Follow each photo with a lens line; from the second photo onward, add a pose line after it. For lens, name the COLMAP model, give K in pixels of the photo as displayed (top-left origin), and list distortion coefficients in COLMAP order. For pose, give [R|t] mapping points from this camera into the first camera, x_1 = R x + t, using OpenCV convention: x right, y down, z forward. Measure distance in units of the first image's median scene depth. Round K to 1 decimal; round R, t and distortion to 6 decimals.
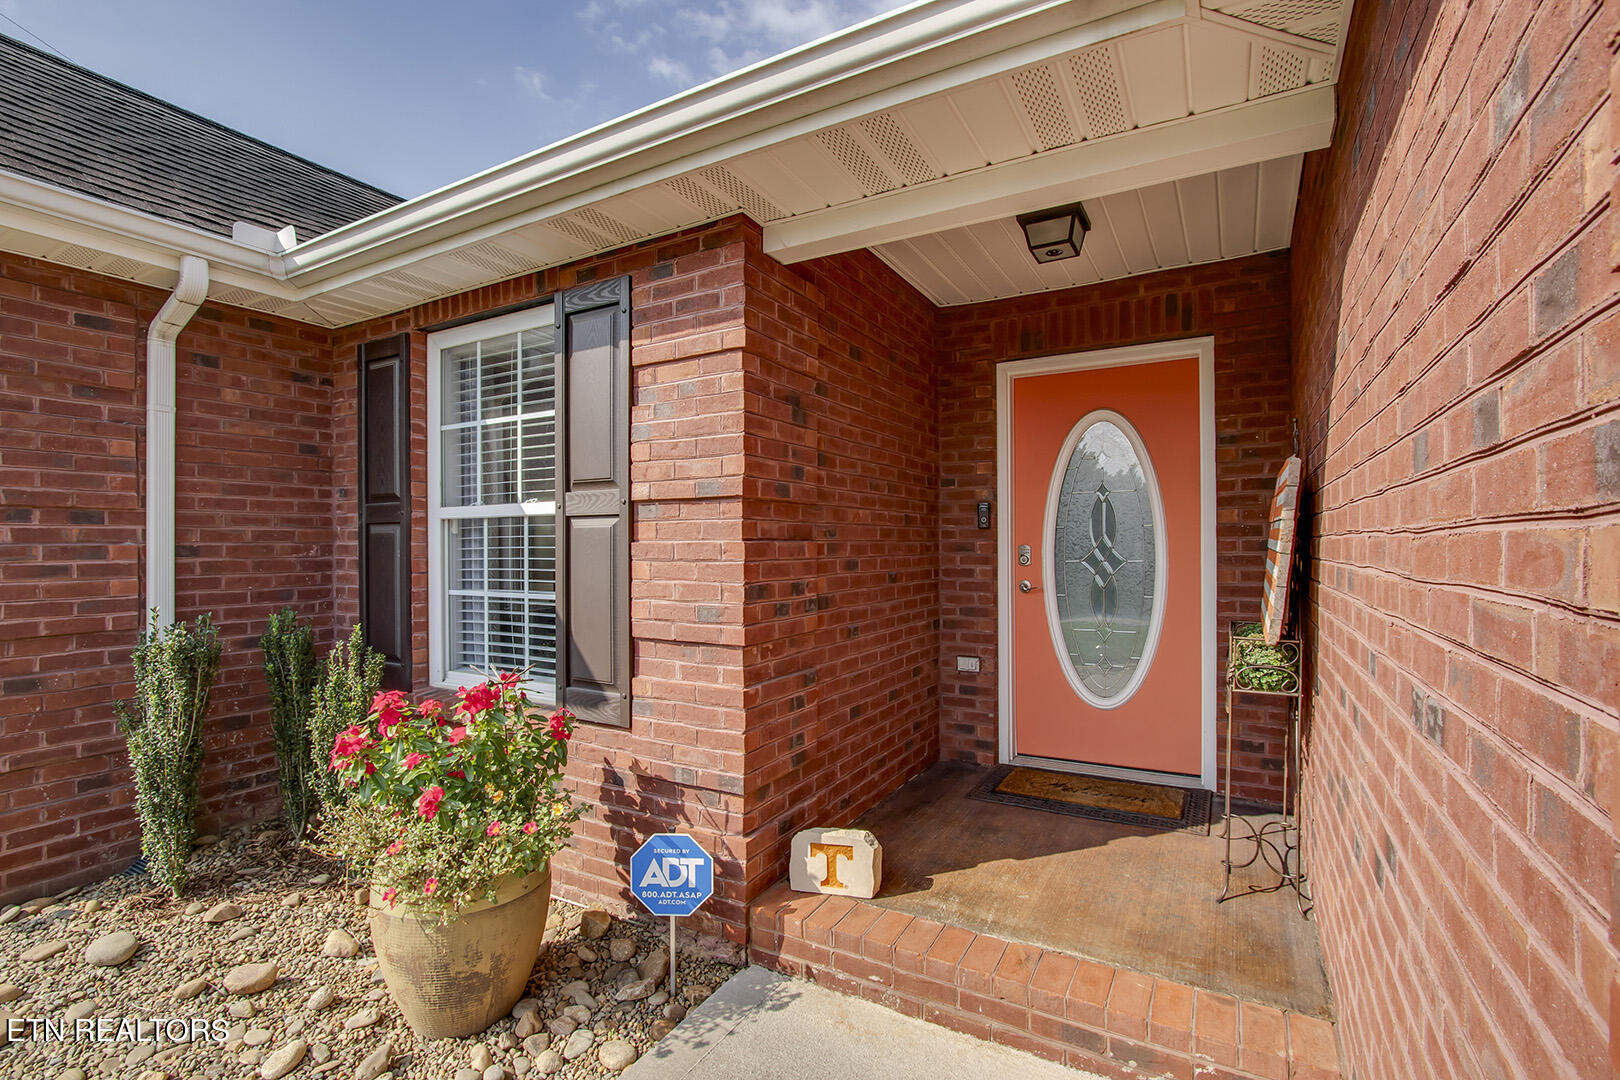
lens RADIAL K [[744.0, 0, 809.5], [0, 744.0, 552.8], [0, 0, 1]] dist [-0.015636, -0.000109]
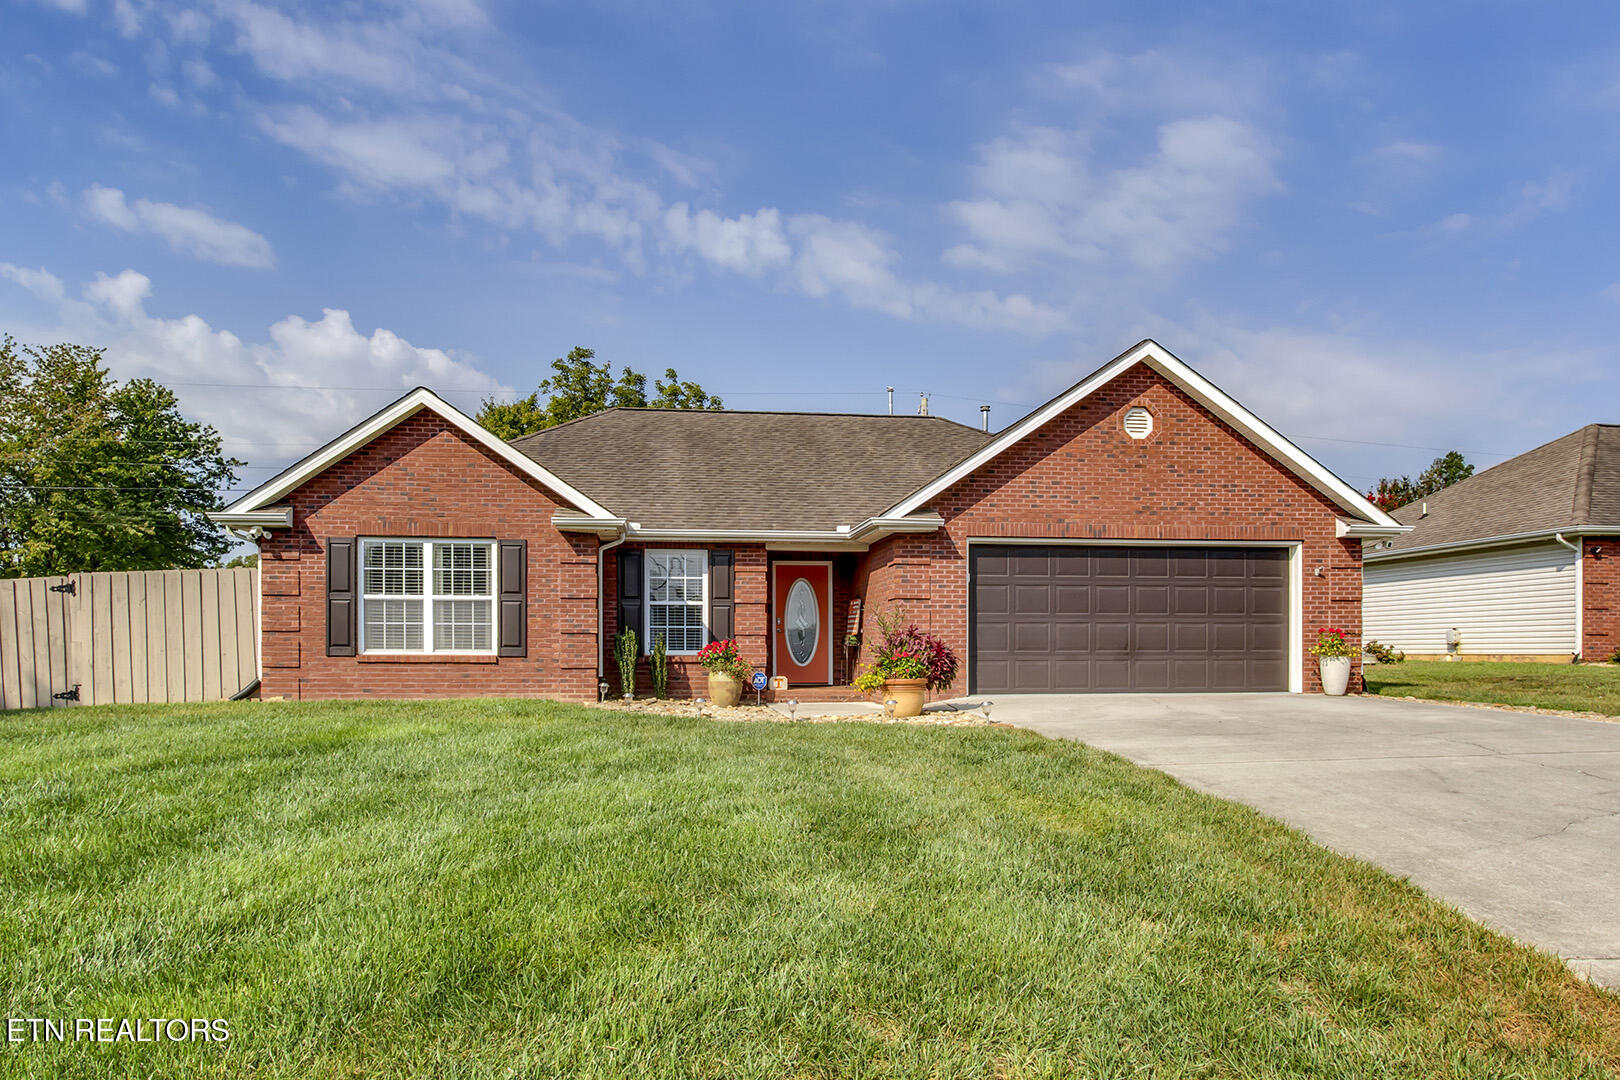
lens RADIAL K [[1156.6, 0, 779.7], [0, 1156.6, 657.5], [0, 0, 1]] dist [-0.011653, -0.004478]
pose [[0.816725, 0.004677, 0.577009, -3.824299], [-0.002266, 0.999985, -0.004898, 0.274537], [-0.577023, 0.002692, 0.816723, -4.529764]]
